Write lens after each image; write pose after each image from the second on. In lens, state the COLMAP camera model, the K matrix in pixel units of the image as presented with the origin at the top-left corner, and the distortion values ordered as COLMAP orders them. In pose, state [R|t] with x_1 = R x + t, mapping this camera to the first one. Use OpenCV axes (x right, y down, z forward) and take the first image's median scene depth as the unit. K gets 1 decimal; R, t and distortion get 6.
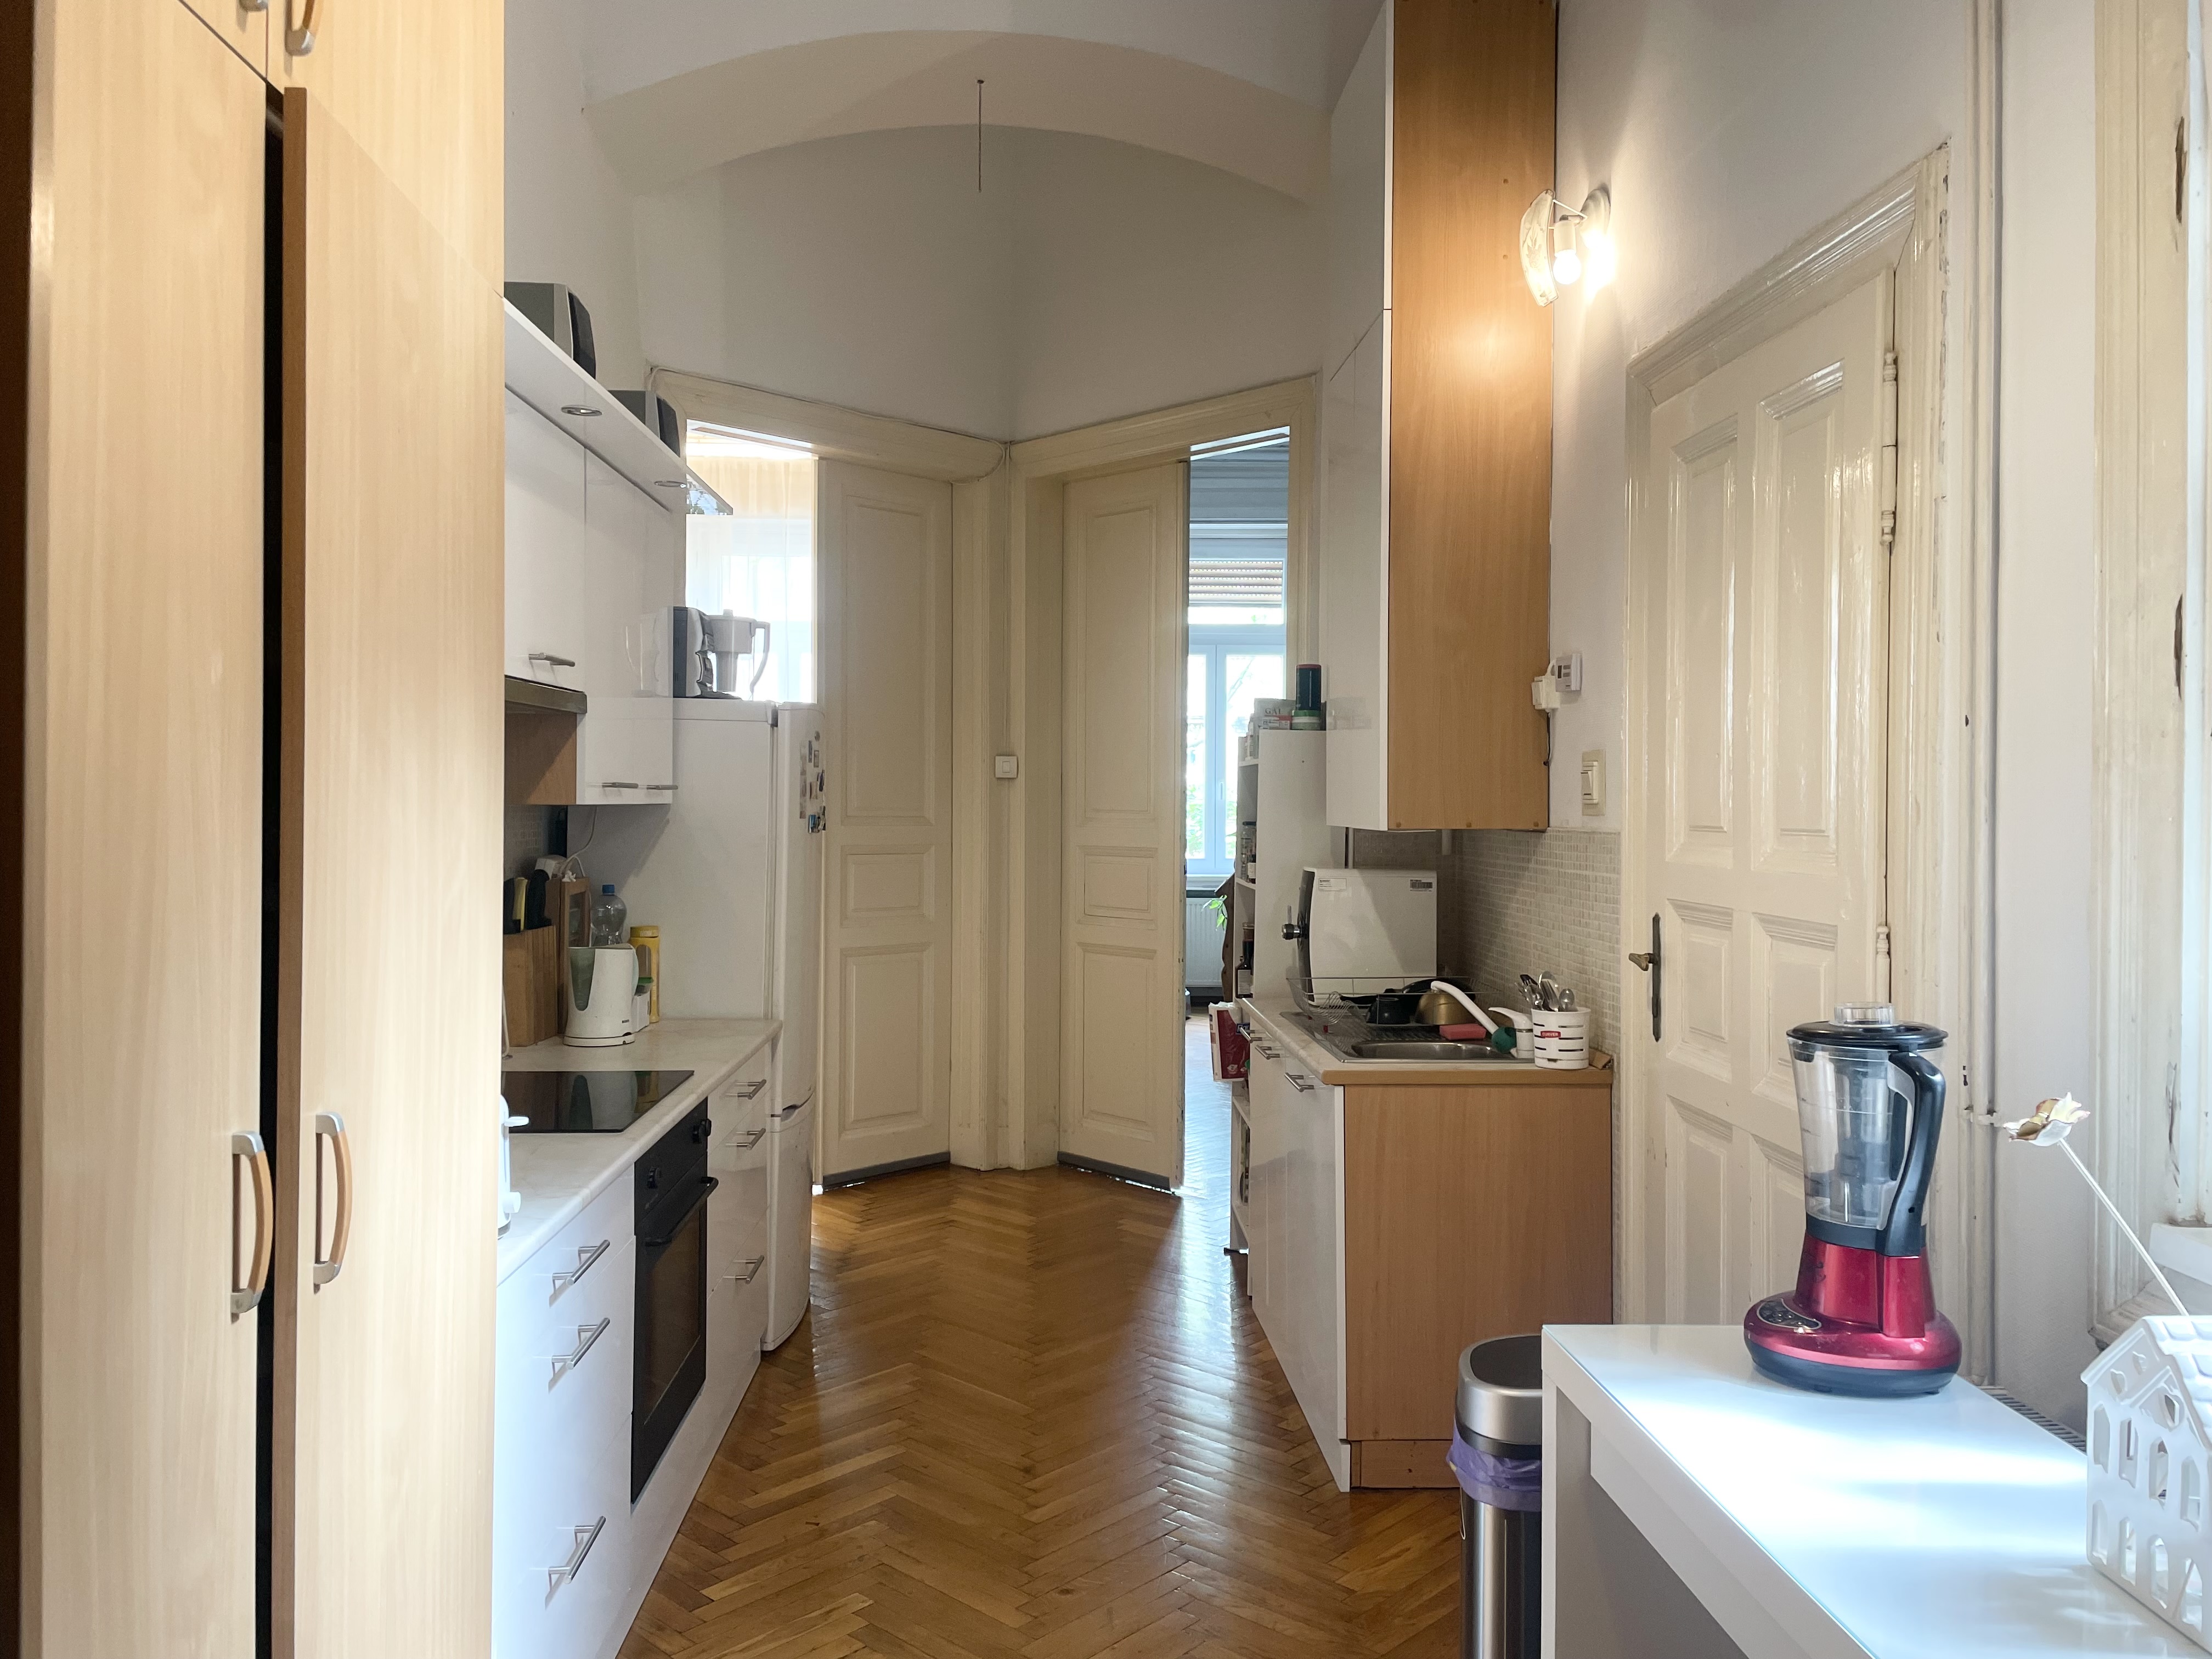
lens RADIAL K [[1672.3, 0, 1108.7], [0, 1672.3, 824.0], [0, 0, 1]] dist [0.063842, -0.016354]
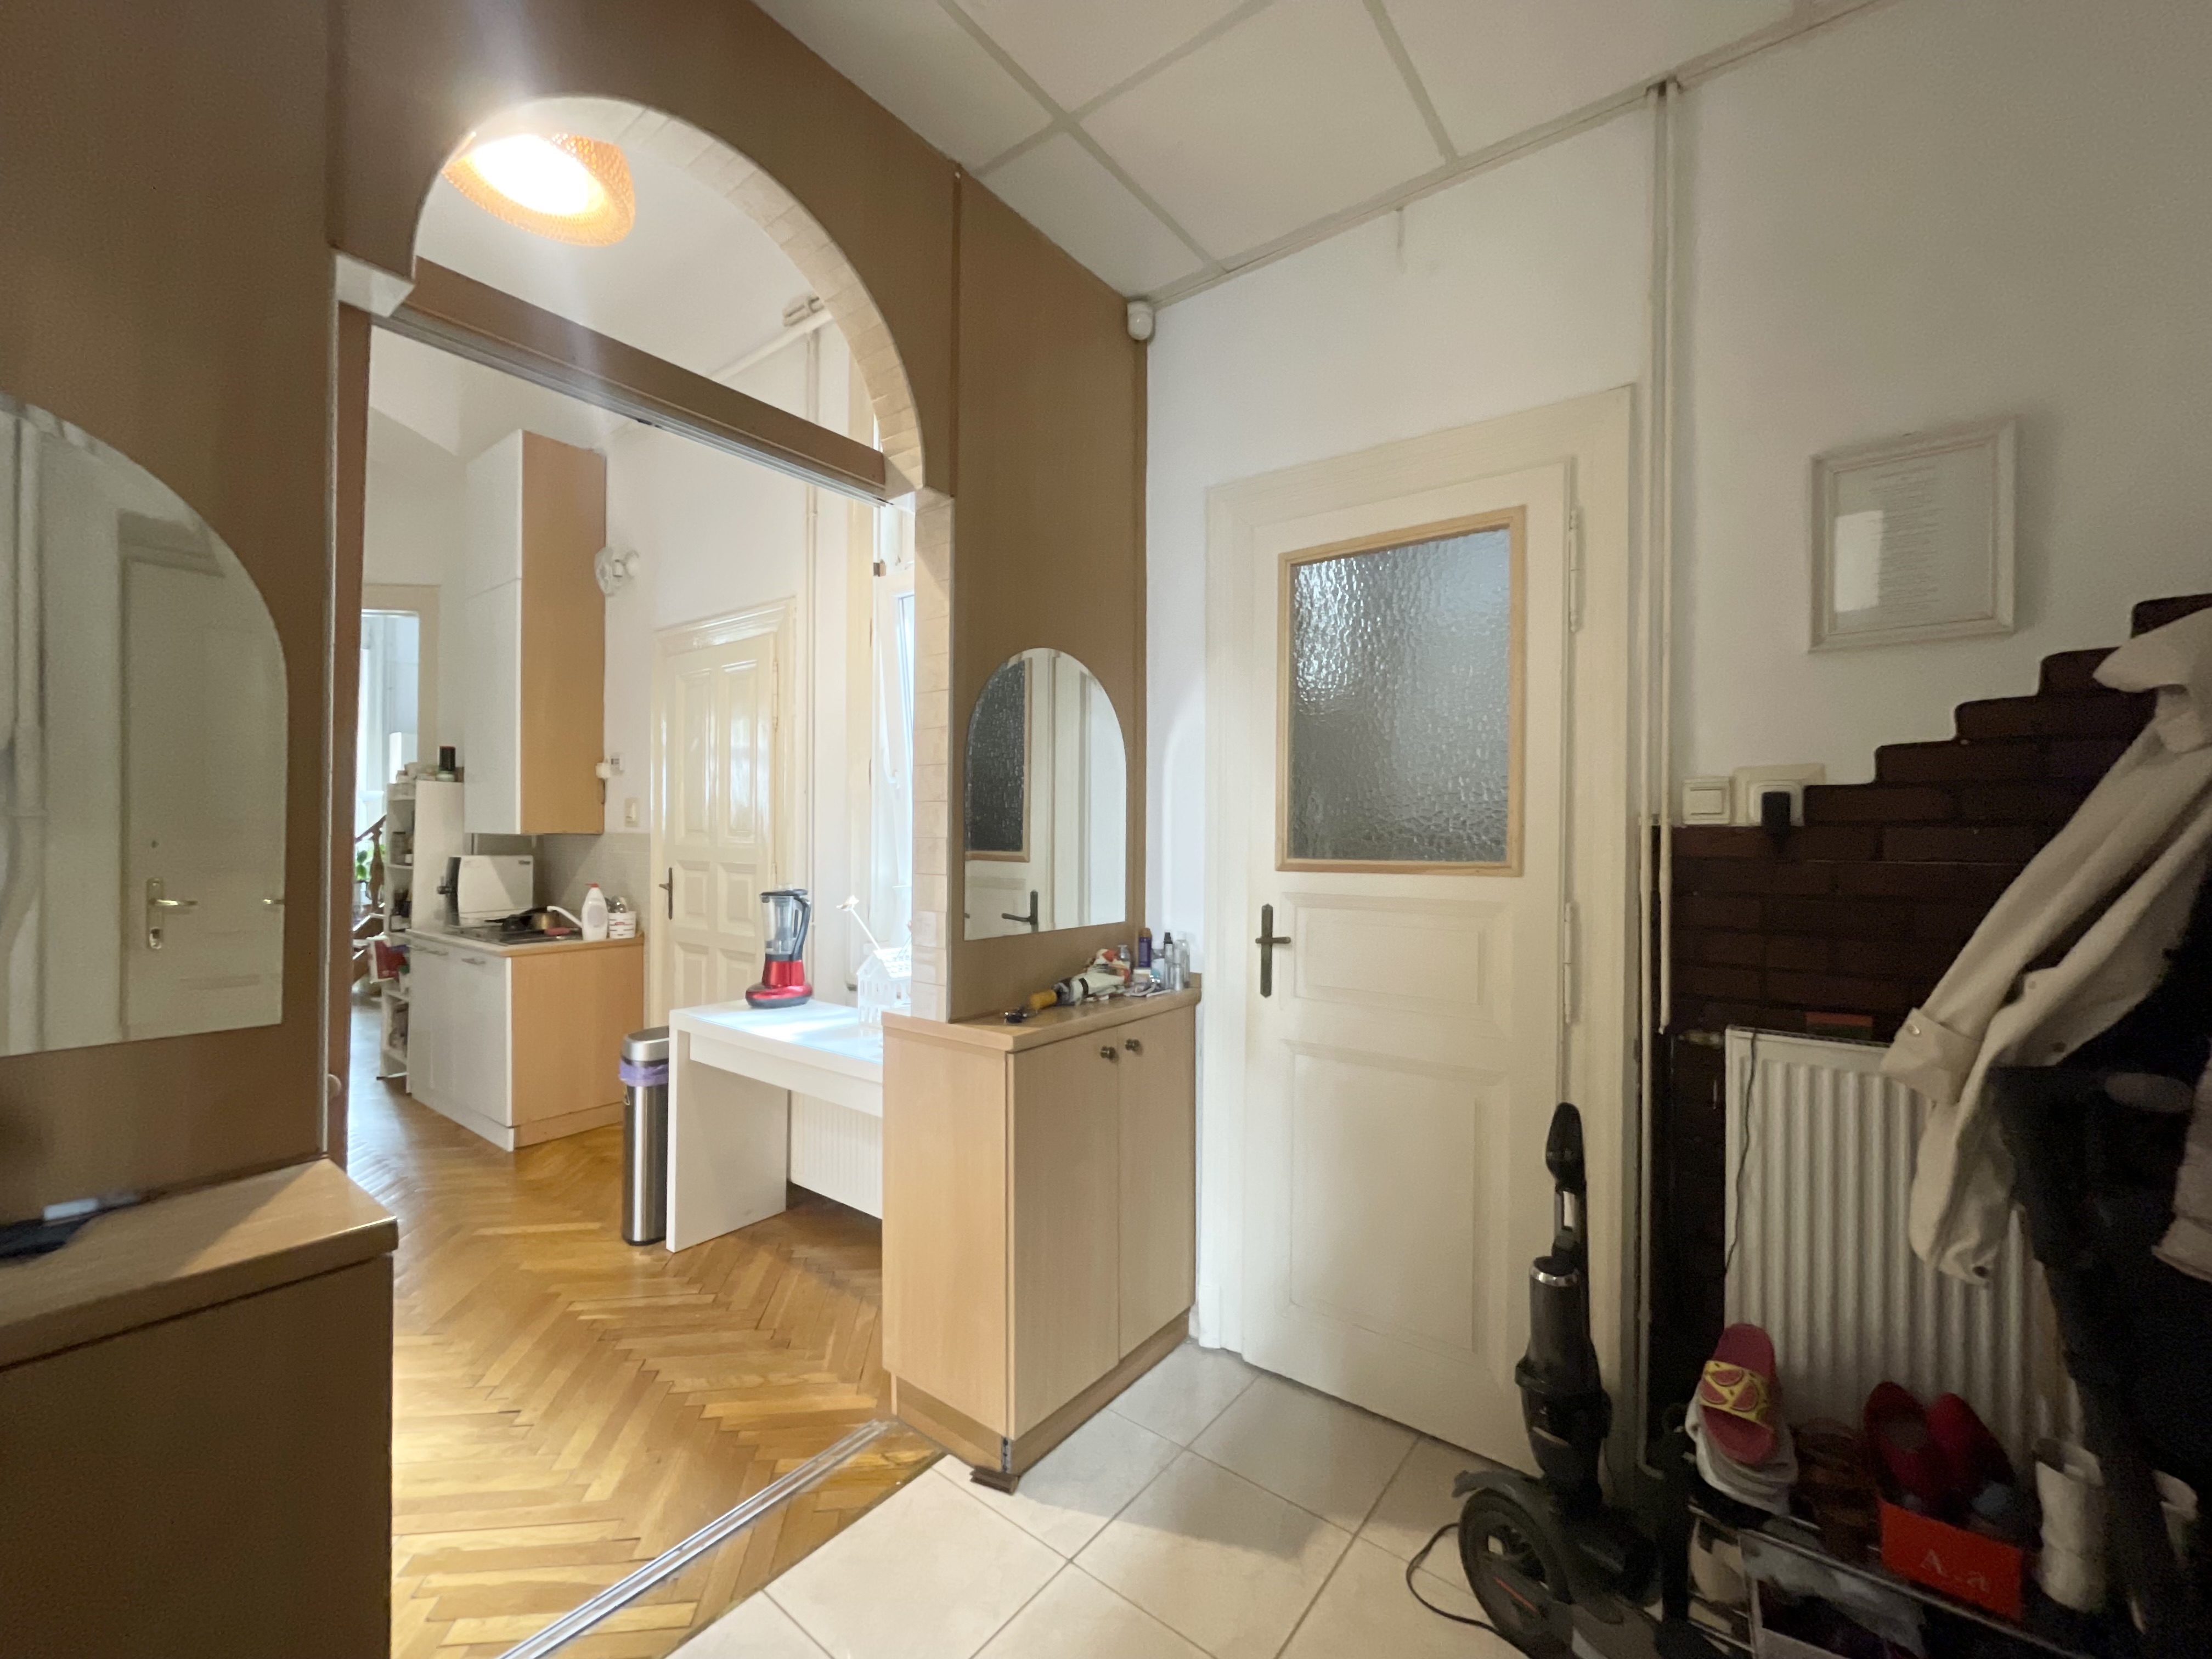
lens RADIAL K [[892.0, 0, 1109.2], [0, 892.0, 833.7], [0, 0, 1]] dist [-0.000794, -0.000099]
pose [[0.644307, 0.000280, 0.764767, -0.234249], [0.006586, 0.999961, -0.005915, 0.017273], [-0.764739, 0.008848, 0.644280, -0.281723]]
